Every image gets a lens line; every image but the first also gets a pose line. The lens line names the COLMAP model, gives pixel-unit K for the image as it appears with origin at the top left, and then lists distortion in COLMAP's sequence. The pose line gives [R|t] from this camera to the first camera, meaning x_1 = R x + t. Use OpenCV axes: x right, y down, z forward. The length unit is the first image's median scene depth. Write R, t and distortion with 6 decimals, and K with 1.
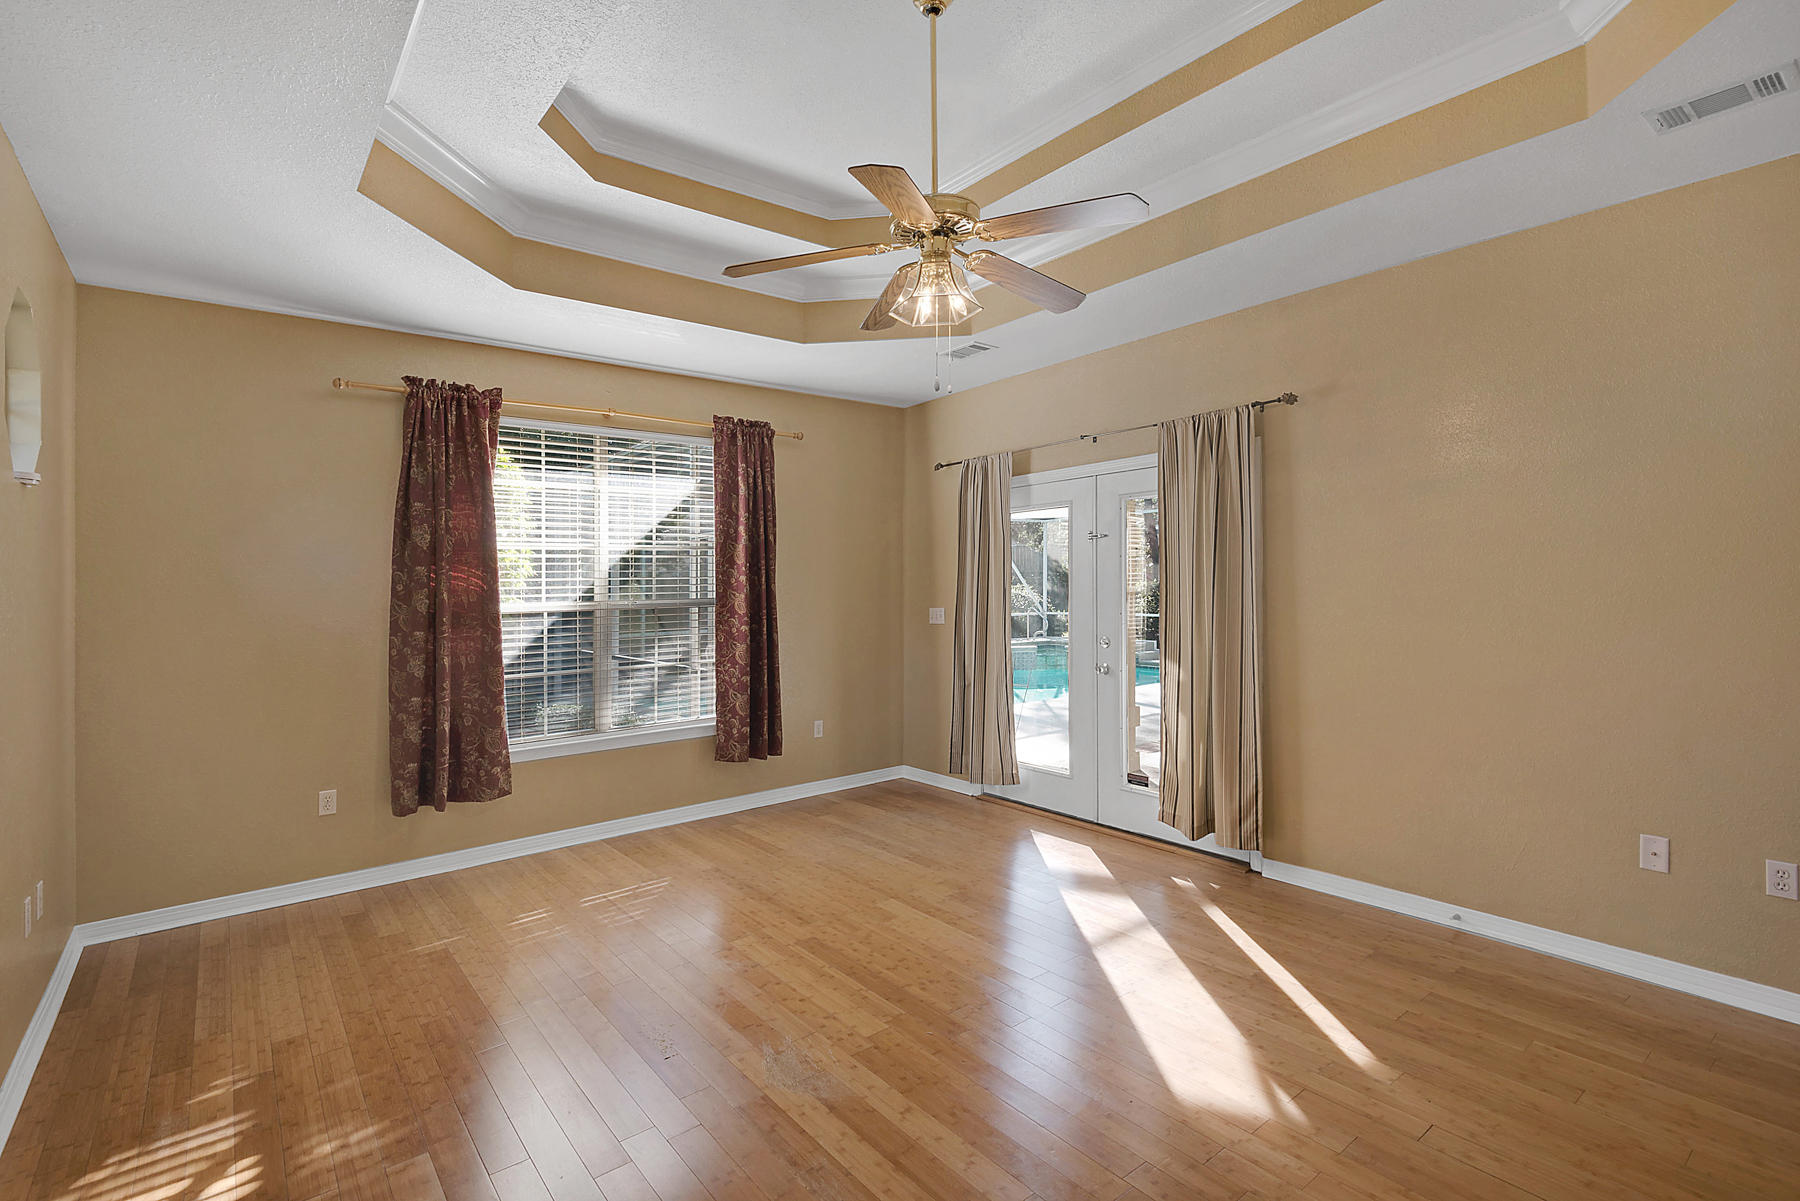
lens RADIAL K [[819.9, 0, 909.5], [0, 819.9, 588.5], [0, 0, 1]] dist [0.035744, -0.013907]
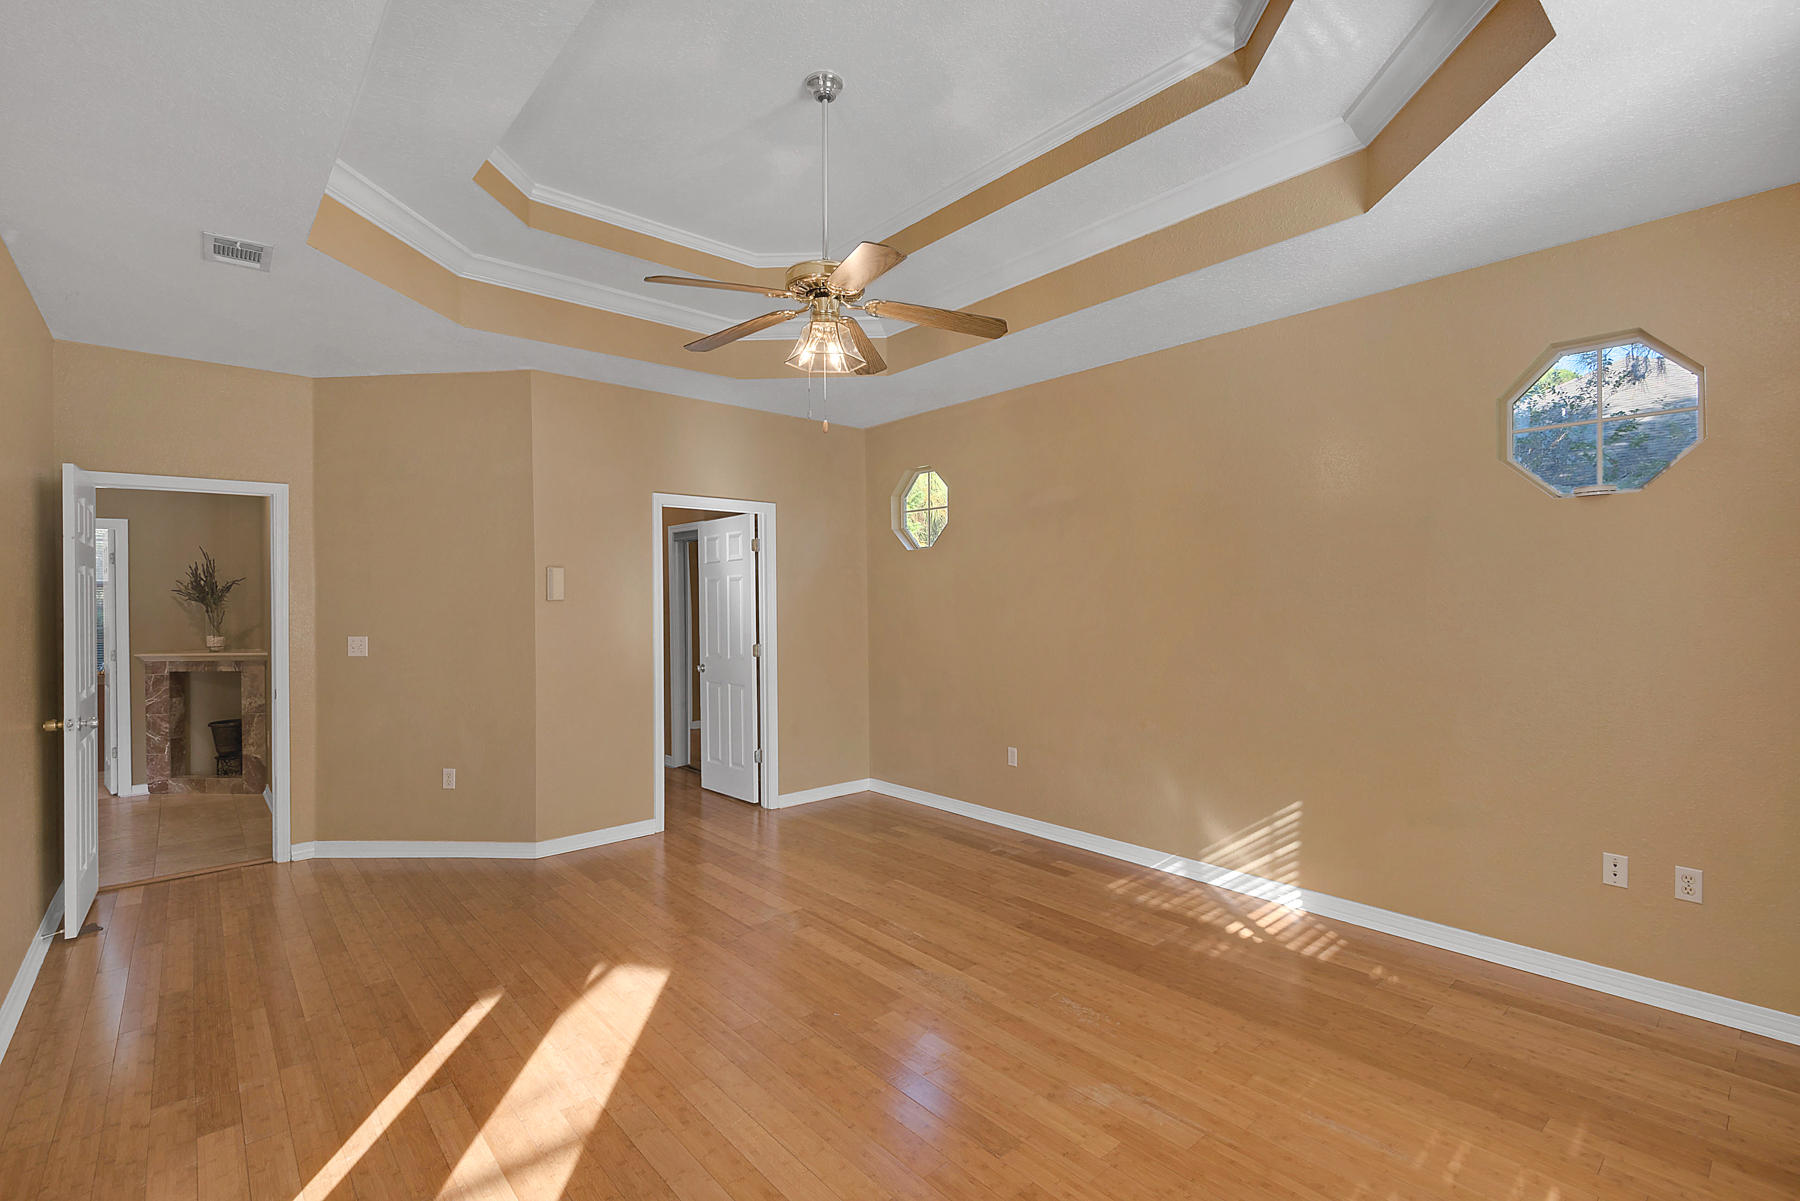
lens RADIAL K [[819.9, 0, 909.5], [0, 819.9, 588.5], [0, 0, 1]] dist [0.035744, -0.013907]
pose [[-0.998721, 0.028211, -0.041968, -0.026531], [0.028496, 0.999575, -0.006217, -0.011857], [0.041775, -0.007405, -0.999100, 1.318429]]
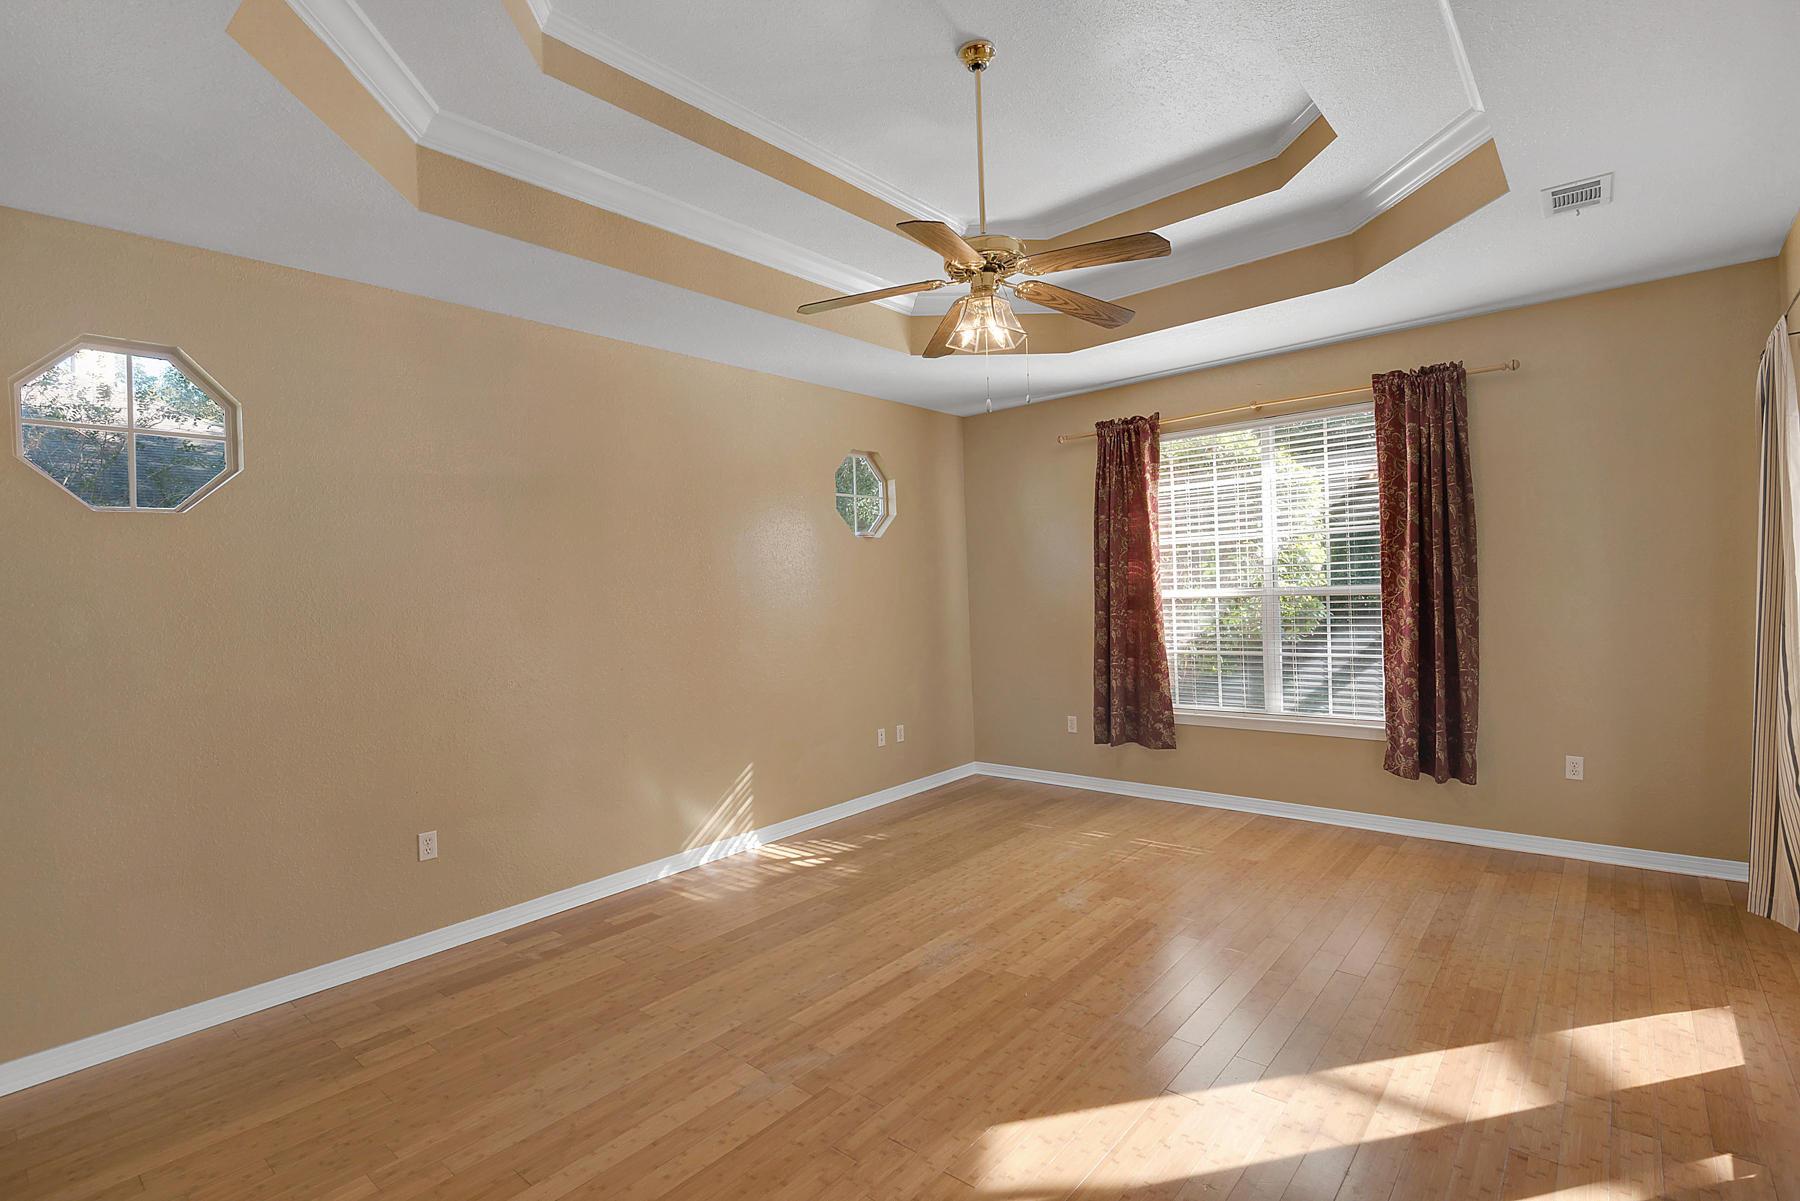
lens RADIAL K [[854.3, 0, 900.0], [0, 854.3, 600.5], [0, 0, 1]] dist [0.014299, -0.000451]
pose [[0.191628, 0.024015, -0.981174, 0.687895], [0.028886, 0.999130, 0.030095, -0.016524], [0.981042, -0.034109, 0.190768, 0.397889]]
